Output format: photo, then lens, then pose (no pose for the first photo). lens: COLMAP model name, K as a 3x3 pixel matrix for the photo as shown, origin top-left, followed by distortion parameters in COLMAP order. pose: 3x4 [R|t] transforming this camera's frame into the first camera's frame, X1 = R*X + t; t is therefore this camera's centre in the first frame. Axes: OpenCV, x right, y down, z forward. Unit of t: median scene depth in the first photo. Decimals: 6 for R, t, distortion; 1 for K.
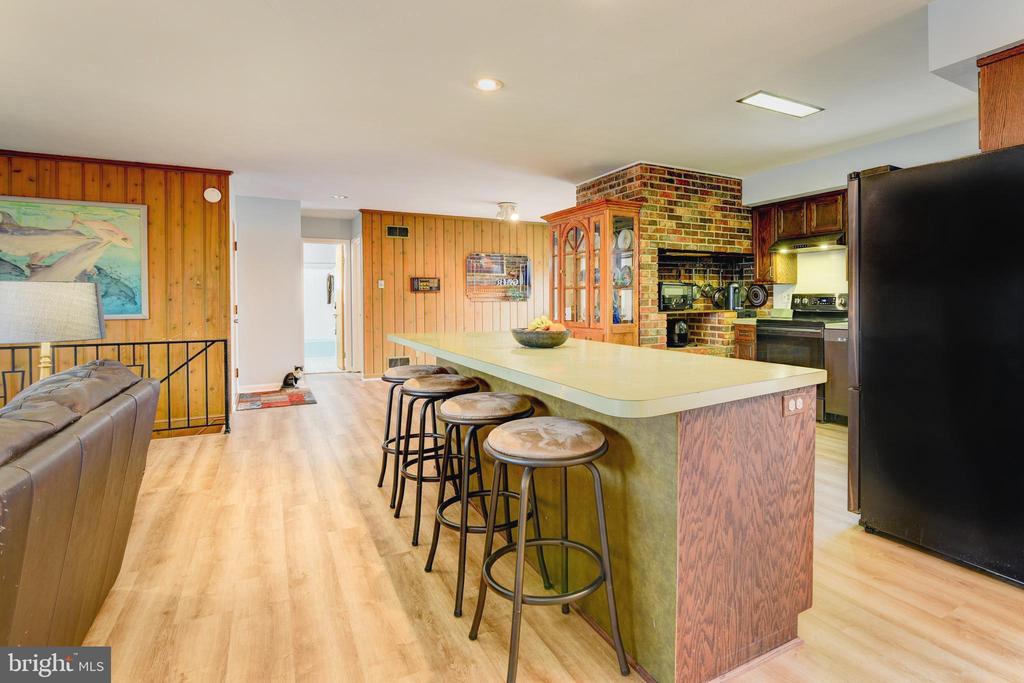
lens RADIAL K [[523.9, 0, 575.4], [0, 523.9, 305.1], [0, 0, 1]] dist [-0.020215, 0.001461]
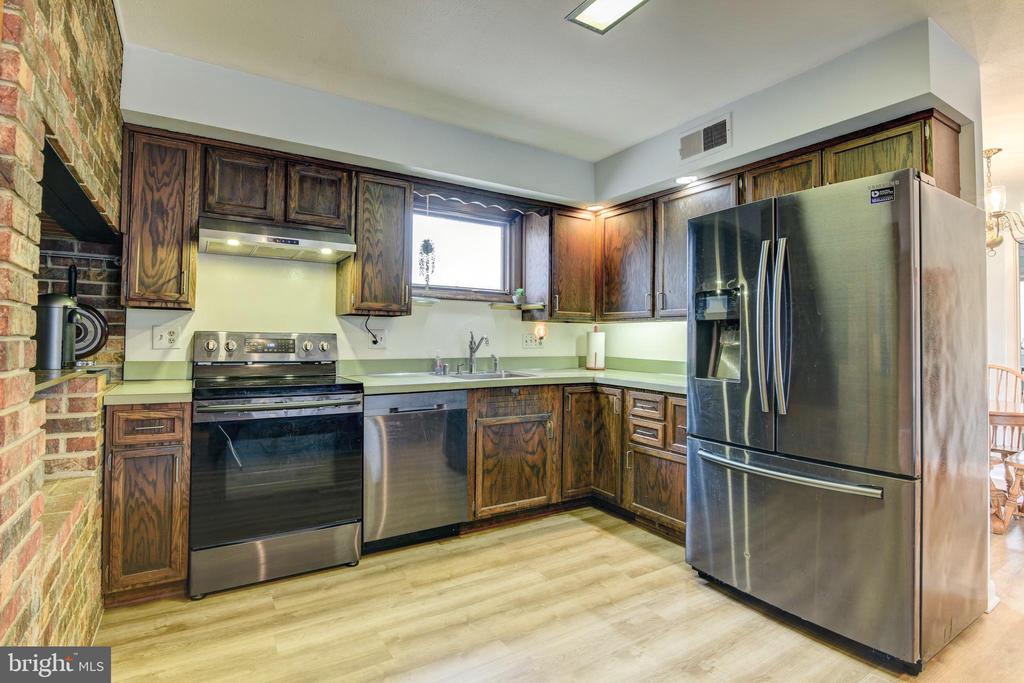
lens RADIAL K [[494.8, 0, 483.6], [0, 494.8, 329.4], [0, 0, 1]] dist [-0.018849, 0.000176]
pose [[-0.005482, 0.033365, 0.999428, -0.059594], [0.002868, 0.999440, -0.033349, -0.007422], [-0.999981, 0.002683, -0.005574, 0.809306]]
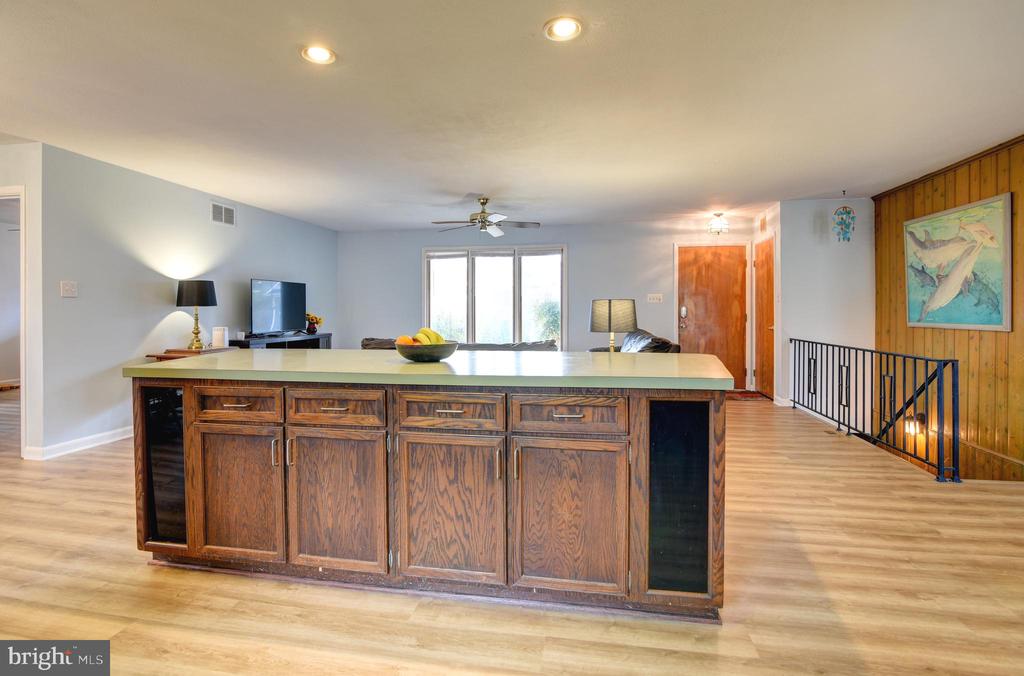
lens RADIAL K [[501.3, 0, 501.7], [0, 501.3, 316.5], [0, 0, 1]] dist [-0.000481, -0.005866]
pose [[-0.655286, 0.013905, -0.755253, 0.280534], [-0.003695, 0.999760, 0.021612, -0.011074], [0.755371, 0.016952, -0.655078, 0.879499]]
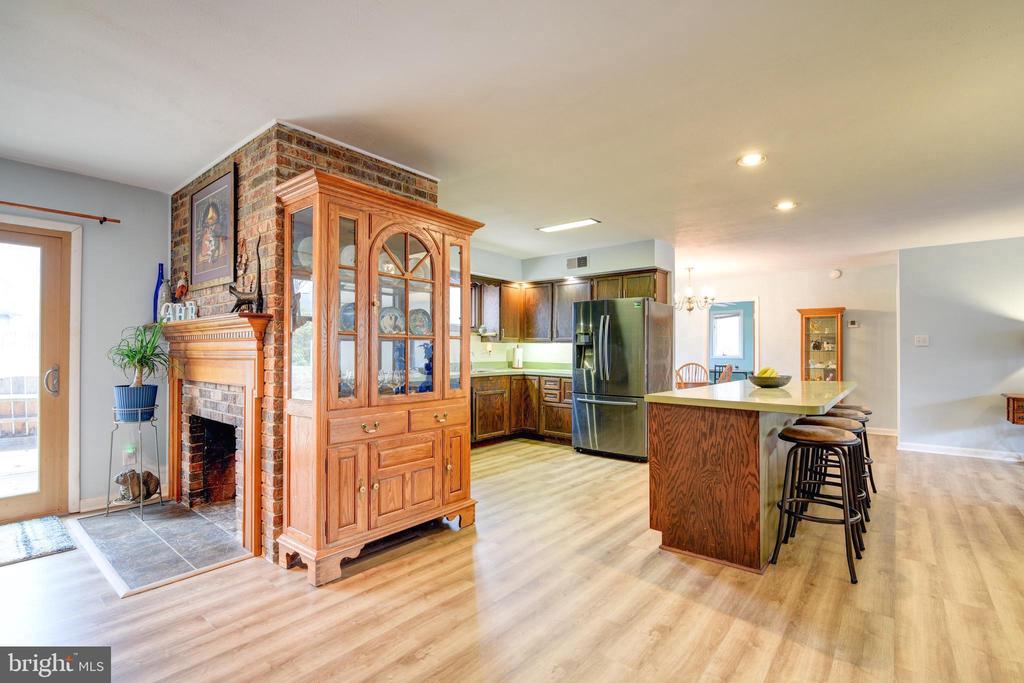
lens RADIAL K [[474.3, 0, 512.1], [0, 474.3, 346.5], [0, 0, 1]] dist [-0.019082, 0.000303]
pose [[-0.345312, 0.018986, 0.938296, -0.564774], [0.010781, 0.999810, -0.016263, -0.011138], [-0.938426, 0.004500, -0.345451, 1.119799]]
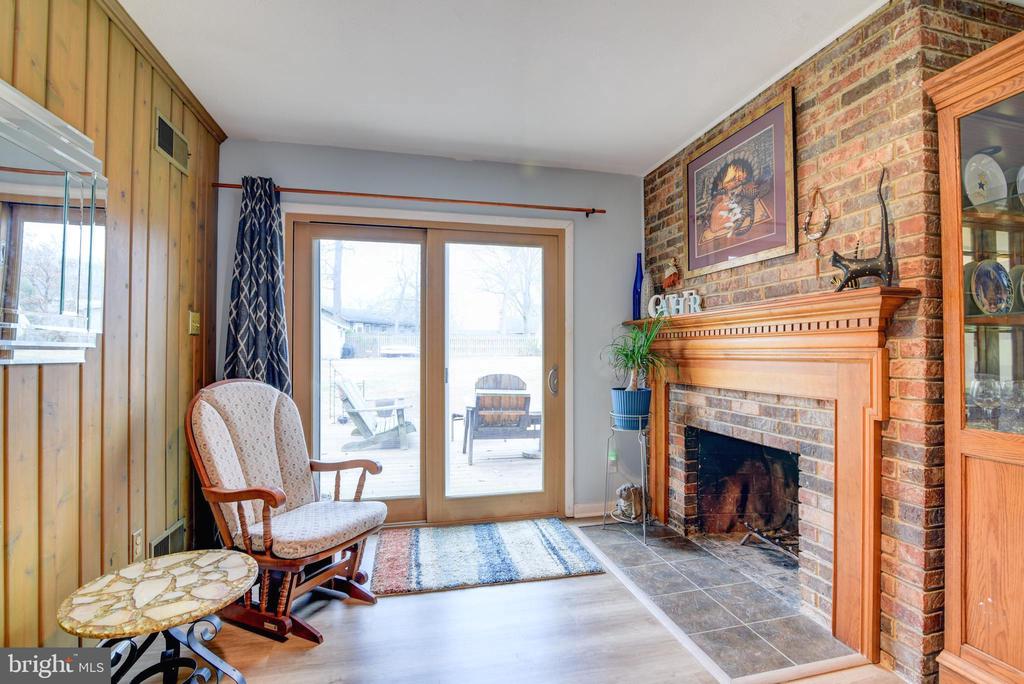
lens RADIAL K [[467.2, 0, 511.3], [0, 467.2, 346.7], [0, 0, 1]] dist [-0.016193, -0.000086]
pose [[0.295308, 0.020376, 0.955185, 3.059131], [0.006882, 0.999701, -0.023453, -0.045109], [-0.955377, 0.013500, 0.295079, 5.550788]]
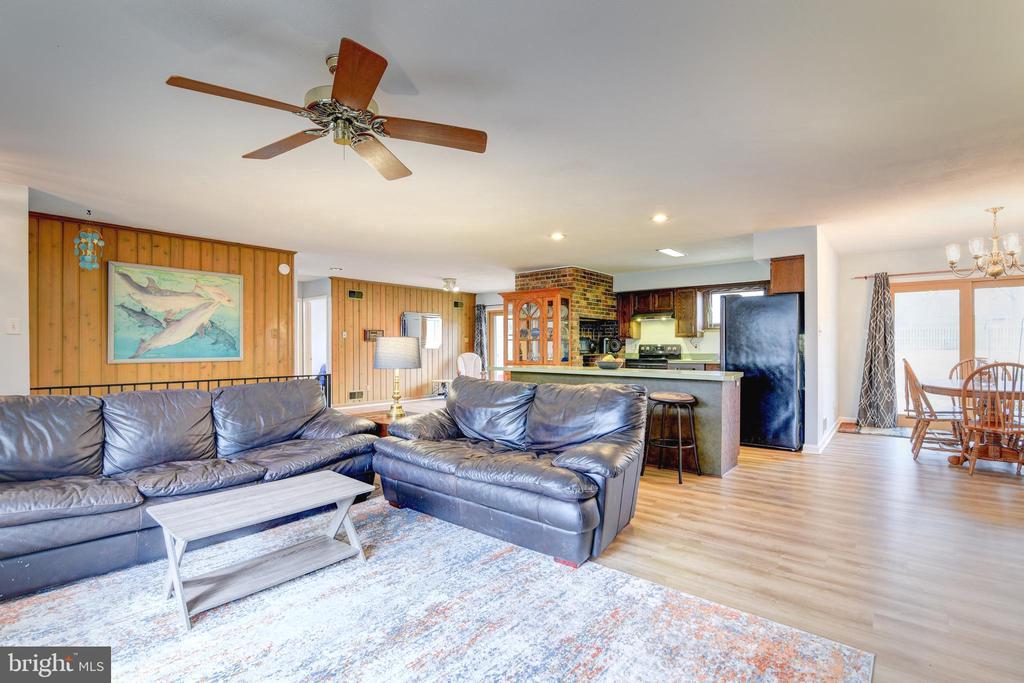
lens RADIAL K [[474.3, 0, 512.1], [0, 474.3, 346.5], [0, 0, 1]] dist [-0.019082, 0.000303]
pose [[0.939464, 0.003727, 0.342628, -0.572483], [0.000484, 0.999925, -0.012204, 0.005064], [-0.342648, 0.011631, 0.939392, -0.363197]]
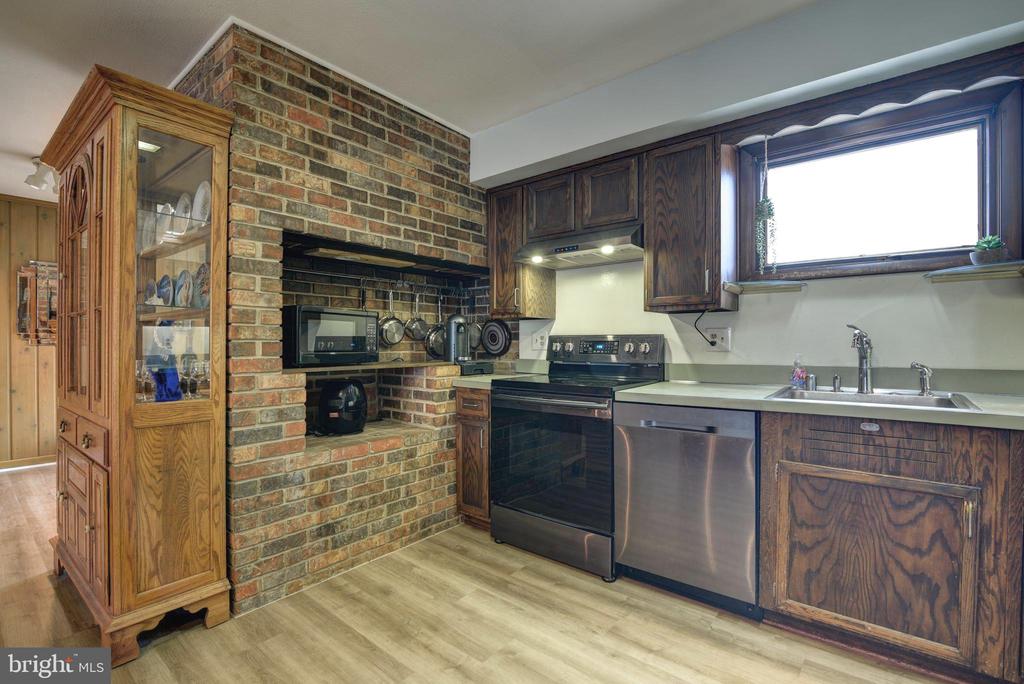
lens RADIAL K [[467.2, 0, 511.3], [0, 467.2, 346.7], [0, 0, 1]] dist [-0.016193, -0.000086]
pose [[0.937925, 0.005403, 0.346796, 0.204703], [-0.003090, 0.999969, -0.007221, -0.004649], [-0.346825, 0.005701, 0.937913, 0.556832]]
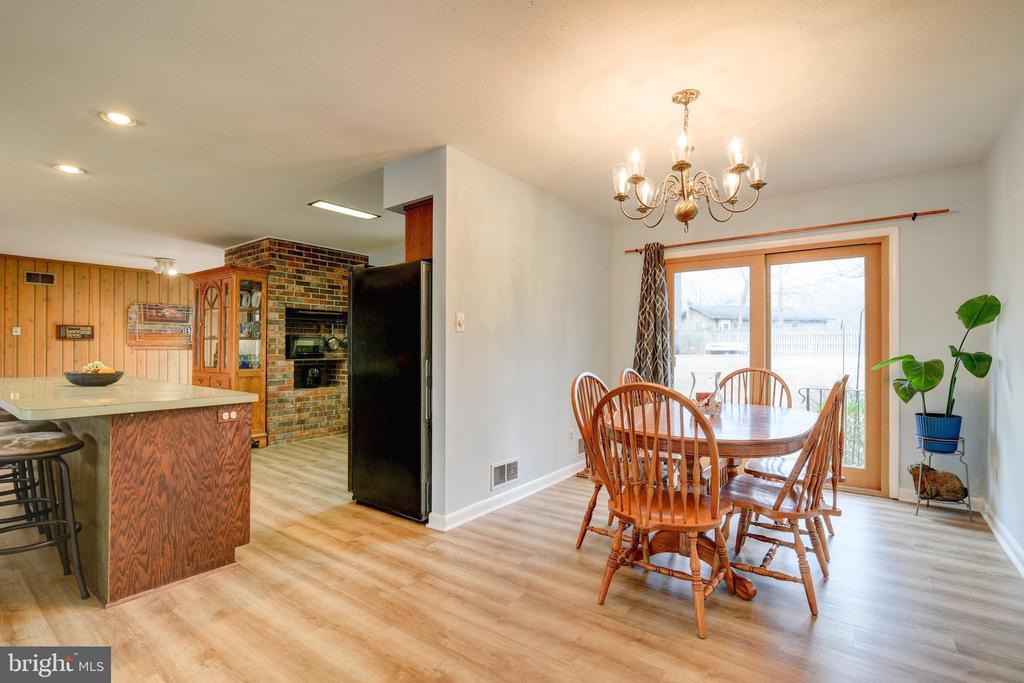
lens RADIAL K [[474.3, 0, 512.1], [0, 474.3, 346.5], [0, 0, 1]] dist [-0.019082, 0.000303]
pose [[0.923907, 0.009977, 0.382488, 0.226539], [-0.003715, 0.999847, -0.017108, -0.000074], [-0.382600, 0.014385, 0.923802, -0.229748]]
